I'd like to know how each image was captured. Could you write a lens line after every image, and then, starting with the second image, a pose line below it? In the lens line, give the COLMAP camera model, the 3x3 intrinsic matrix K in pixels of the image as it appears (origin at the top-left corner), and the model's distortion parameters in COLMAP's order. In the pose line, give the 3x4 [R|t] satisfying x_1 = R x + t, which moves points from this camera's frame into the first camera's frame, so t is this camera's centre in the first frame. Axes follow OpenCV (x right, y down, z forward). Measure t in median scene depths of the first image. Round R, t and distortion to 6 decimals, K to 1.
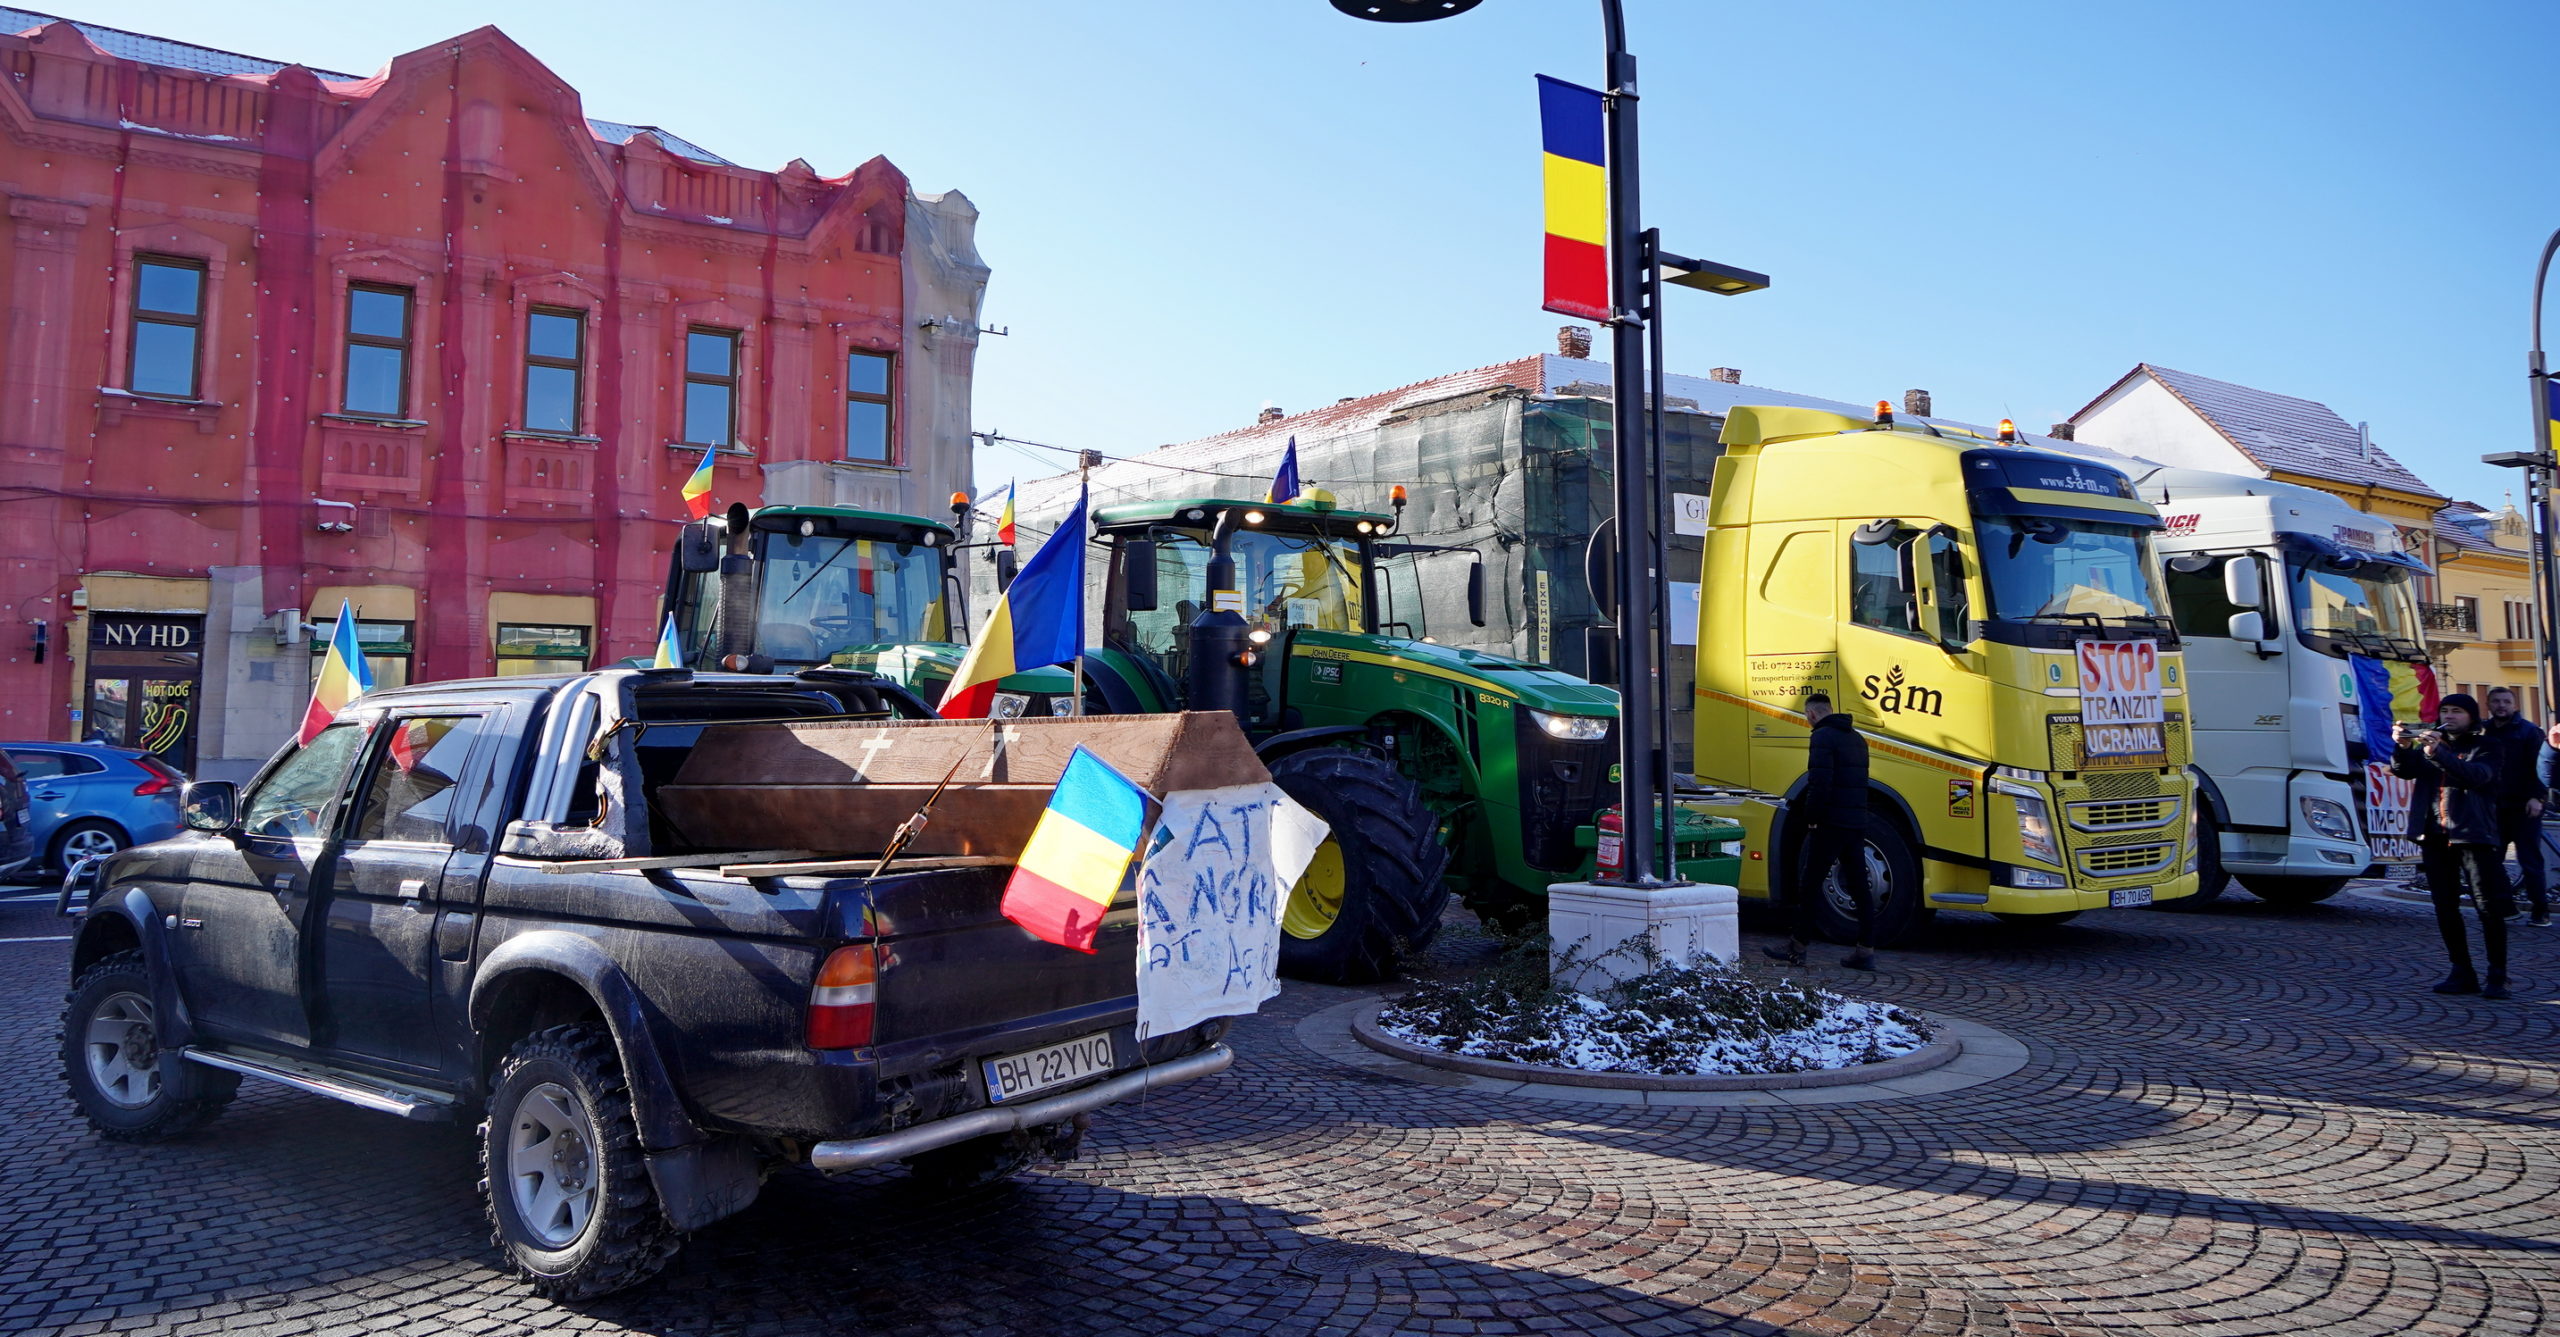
lens RADIAL K [[1797.0, 0, 1207.9], [0, 1797.0, 531.3], [0, 0, 1]] dist [-0.034295, 0.027283]
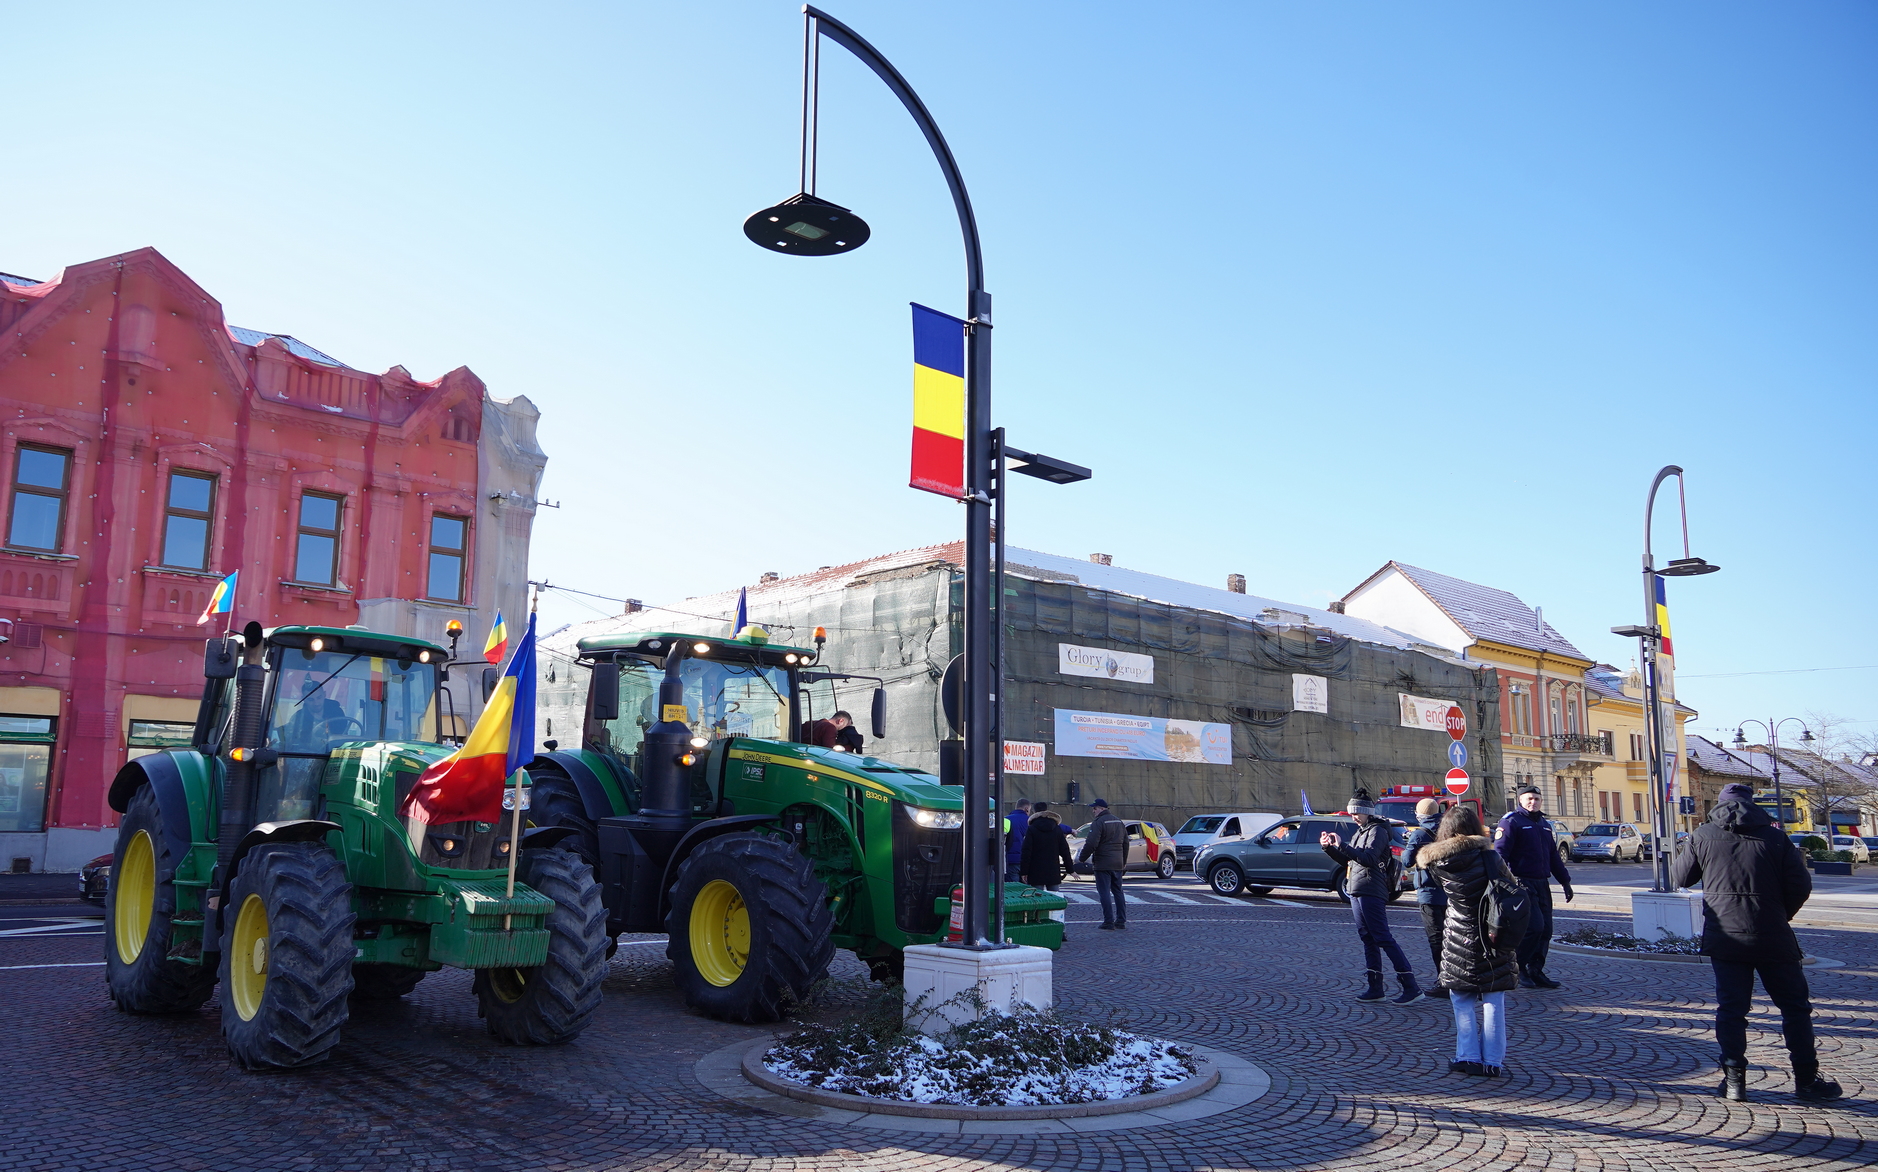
lens RADIAL K [[1327.0, 0, 882.5], [0, 1327.0, 604.2], [0, 0, 1]] dist [-0.038385, 0.033419]
pose [[0.993275, 0.031058, 0.111535, 0.020178], [-0.025855, 0.998522, -0.047795, 0.001304], [-0.112855, 0.044590, 0.992610, 0.024091]]
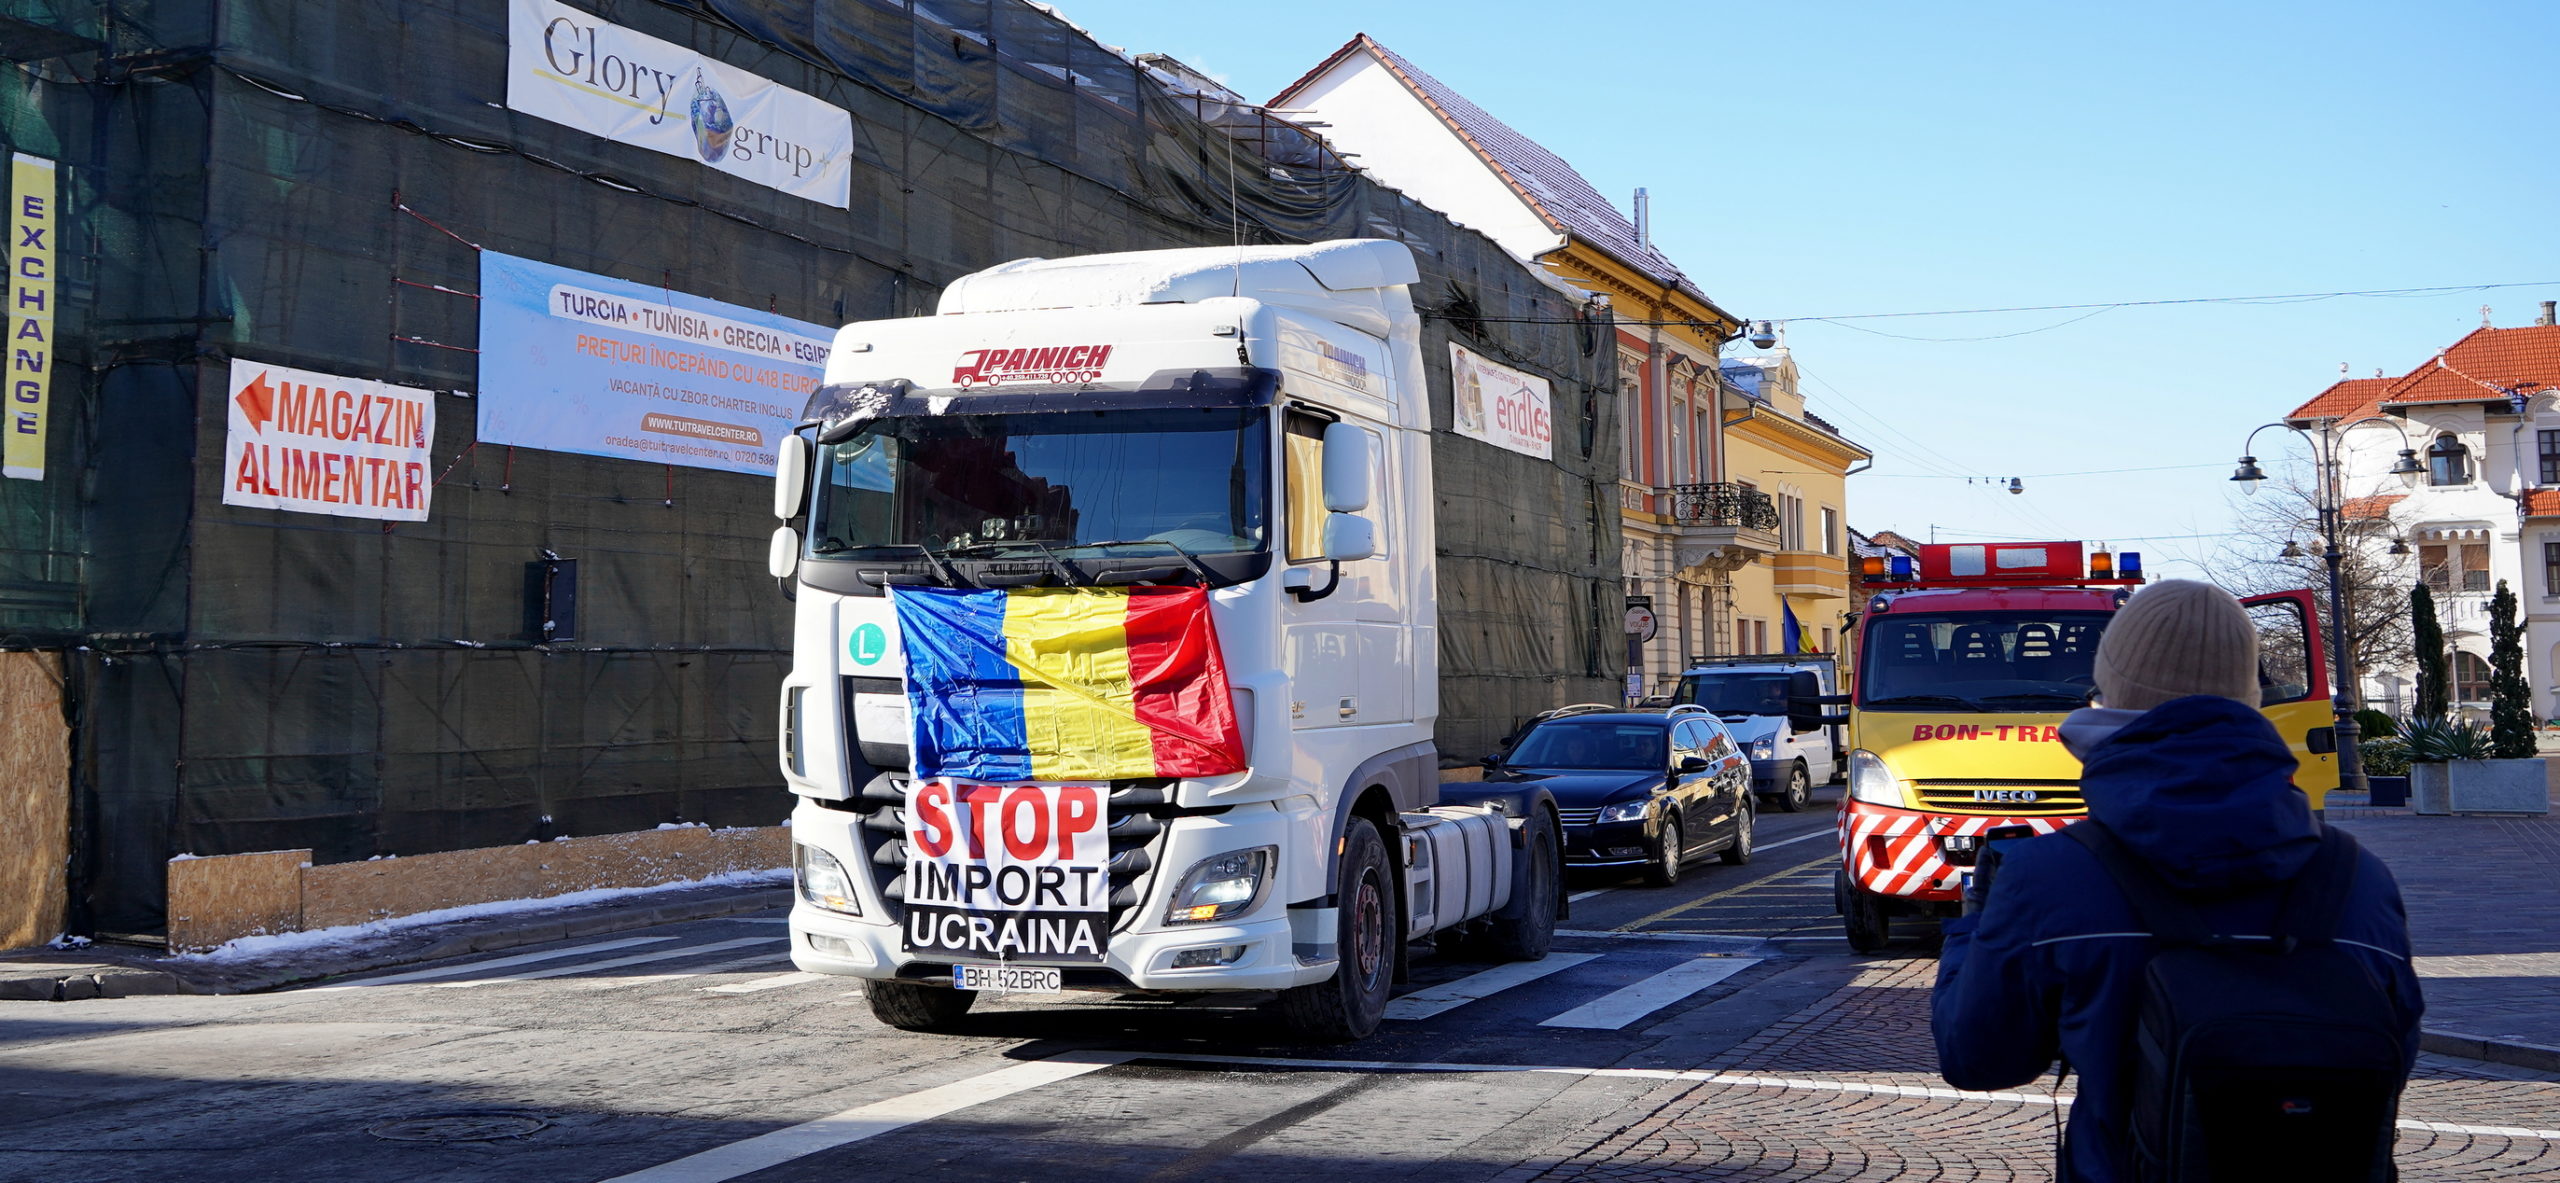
lens RADIAL K [[2603.8, 0, 1217.3], [0, 2603.8, 380.0], [0, 0, 1]] dist [0.020302, 0.000000]
pose [[0.862476, 0.053938, 0.503215, 0.196766], [-0.048243, 0.998539, -0.024345, 0.082535], [-0.503793, -0.003279, 0.863818, 0.760888]]
